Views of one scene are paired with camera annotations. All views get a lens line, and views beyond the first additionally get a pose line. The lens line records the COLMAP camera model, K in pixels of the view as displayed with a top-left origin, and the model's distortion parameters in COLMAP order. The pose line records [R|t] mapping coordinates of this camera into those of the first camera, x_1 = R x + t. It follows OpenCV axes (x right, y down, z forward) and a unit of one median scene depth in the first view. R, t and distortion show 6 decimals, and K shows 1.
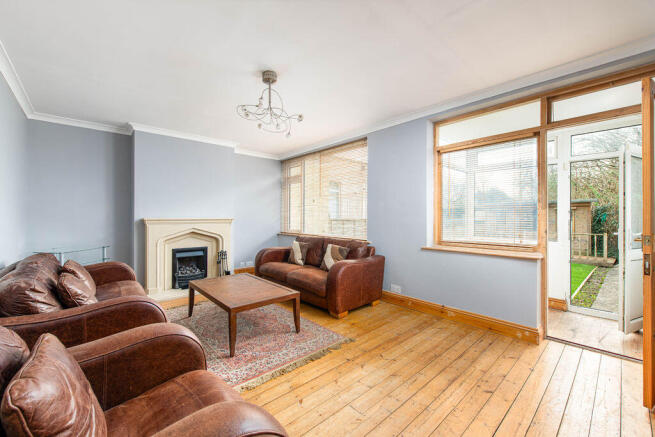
lens RADIAL K [[271.4, 0, 332.2], [0, 271.4, 216.9], [0, 0, 1]] dist [-0.001863, -0.000468]
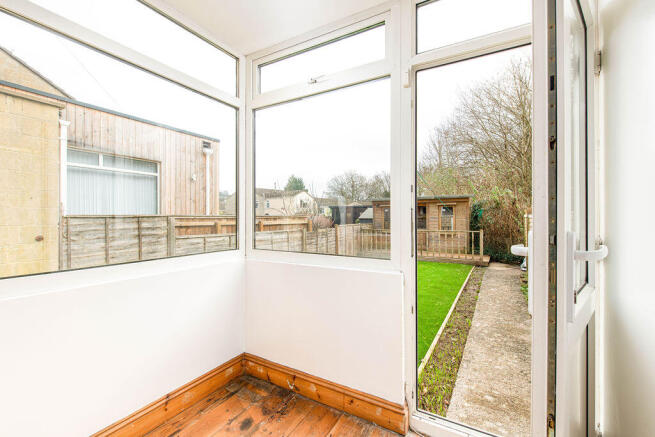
lens RADIAL K [[271.4, 0, 324.7], [0, 271.4, 217.0], [0, 0, 1]] dist [-0.001863, -0.000468]
pose [[0.964490, -0.006896, 0.264031, 0.228268], [0.005831, 0.999971, 0.004816, 0.008184], [-0.264056, -0.003105, 0.964502, 0.228103]]
